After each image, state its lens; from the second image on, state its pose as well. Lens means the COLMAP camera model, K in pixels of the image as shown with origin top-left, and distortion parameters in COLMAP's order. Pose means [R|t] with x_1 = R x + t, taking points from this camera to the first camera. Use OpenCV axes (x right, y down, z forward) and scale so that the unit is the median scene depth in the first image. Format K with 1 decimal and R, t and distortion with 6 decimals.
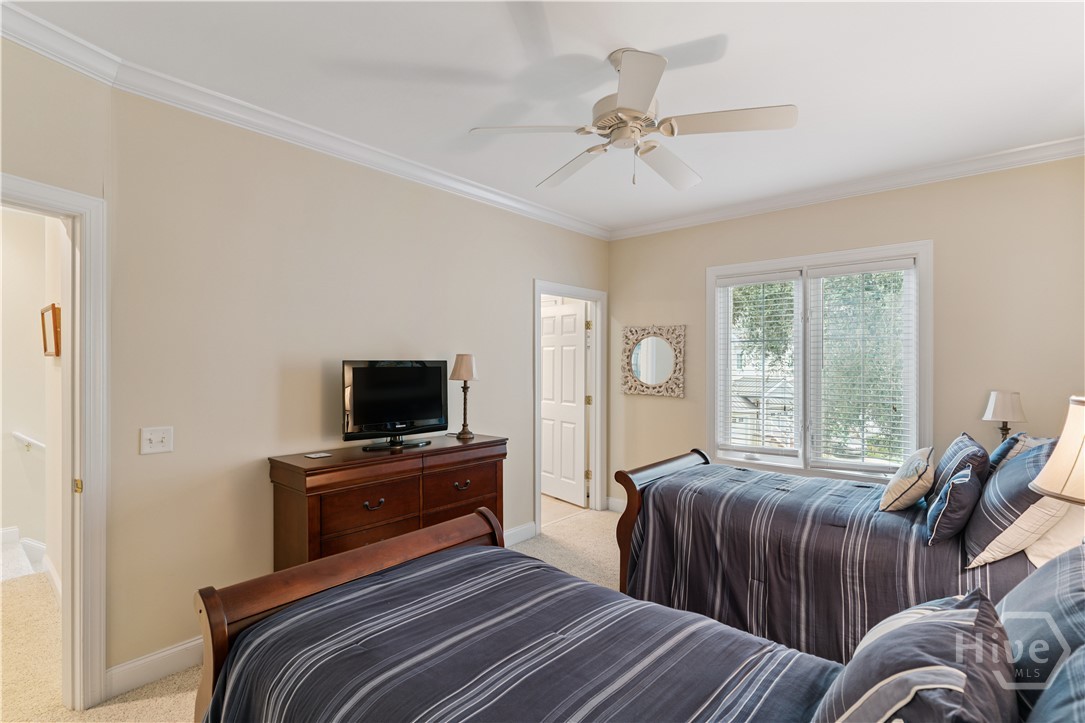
lens RADIAL K [[529.5, 0, 546.8], [0, 529.5, 362.1], [0, 0, 1]] dist [-0.000028, 0.000113]
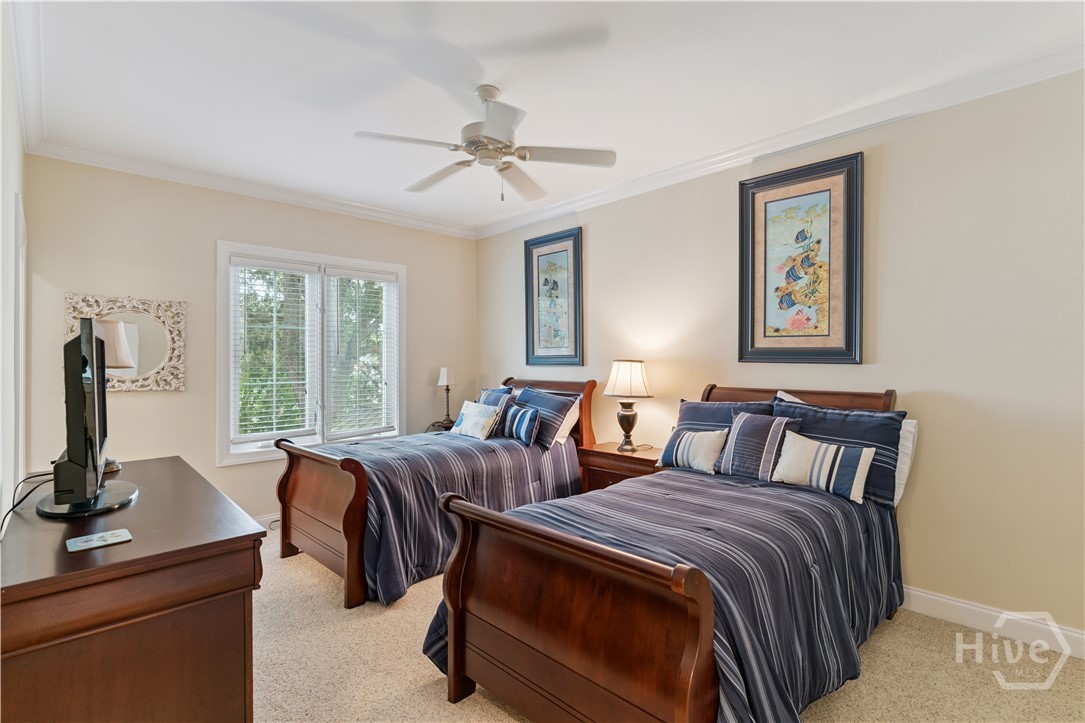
lens RADIAL K [[529.5, 0, 546.8], [0, 529.5, 362.1], [0, 0, 1]] dist [-0.000028, 0.000113]
pose [[0.054290, -0.012472, 0.998447, -0.525127], [-0.002824, 0.999916, 0.012644, 0.011015], [-0.998521, -0.003506, 0.054250, 0.391964]]
